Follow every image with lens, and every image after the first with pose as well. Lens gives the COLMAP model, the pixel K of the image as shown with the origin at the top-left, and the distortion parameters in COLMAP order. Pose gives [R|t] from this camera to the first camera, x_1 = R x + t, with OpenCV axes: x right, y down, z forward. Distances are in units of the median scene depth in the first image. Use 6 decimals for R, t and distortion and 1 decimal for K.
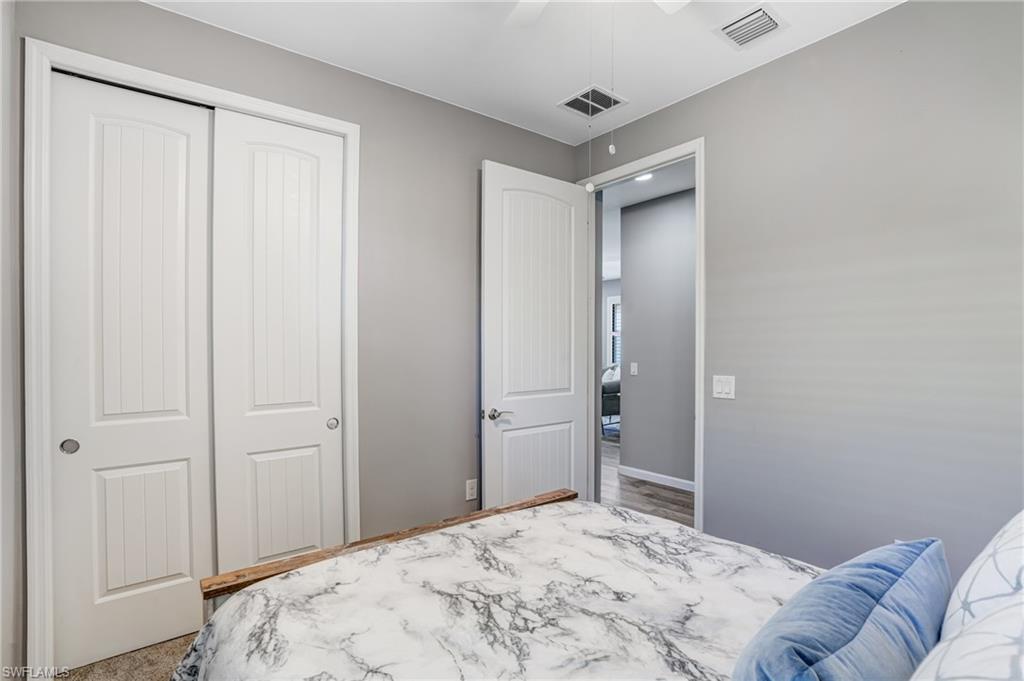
lens RADIAL K [[484.2, 0, 510.0], [0, 484.2, 339.0], [0, 0, 1]] dist [-0.057901, 0.022771]
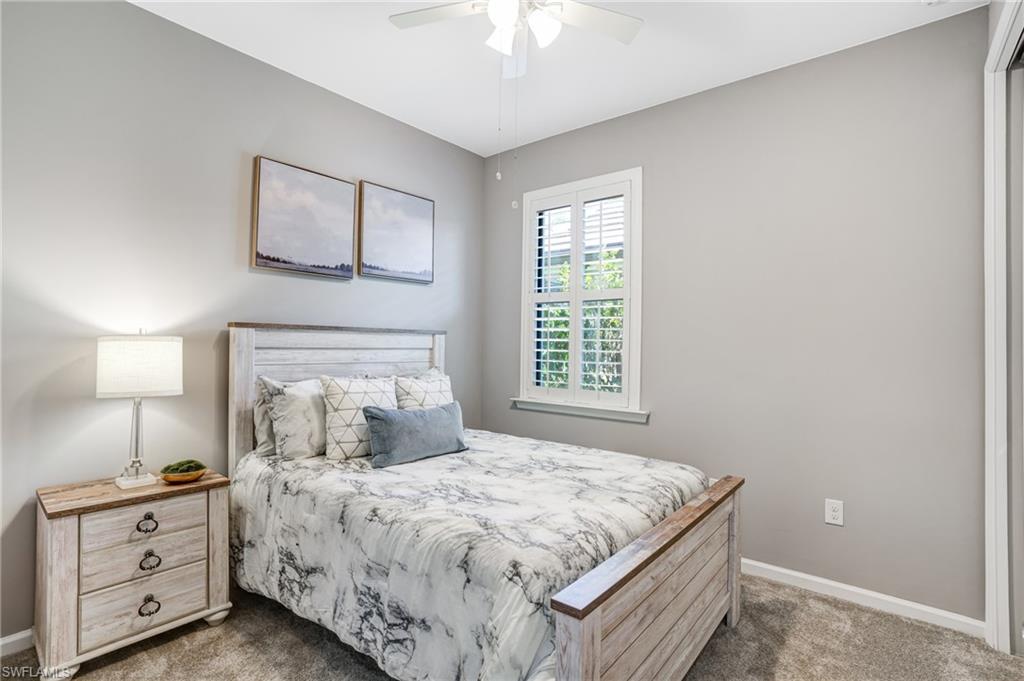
lens RADIAL K [[484.2, 0, 510.0], [0, 484.2, 339.0], [0, 0, 1]] dist [-0.057901, 0.022771]
pose [[-0.975316, -0.014808, -0.220315, 0.452892], [-0.012841, 0.999864, -0.010358, 0.062375], [0.220439, -0.007274, -0.975374, 2.247672]]
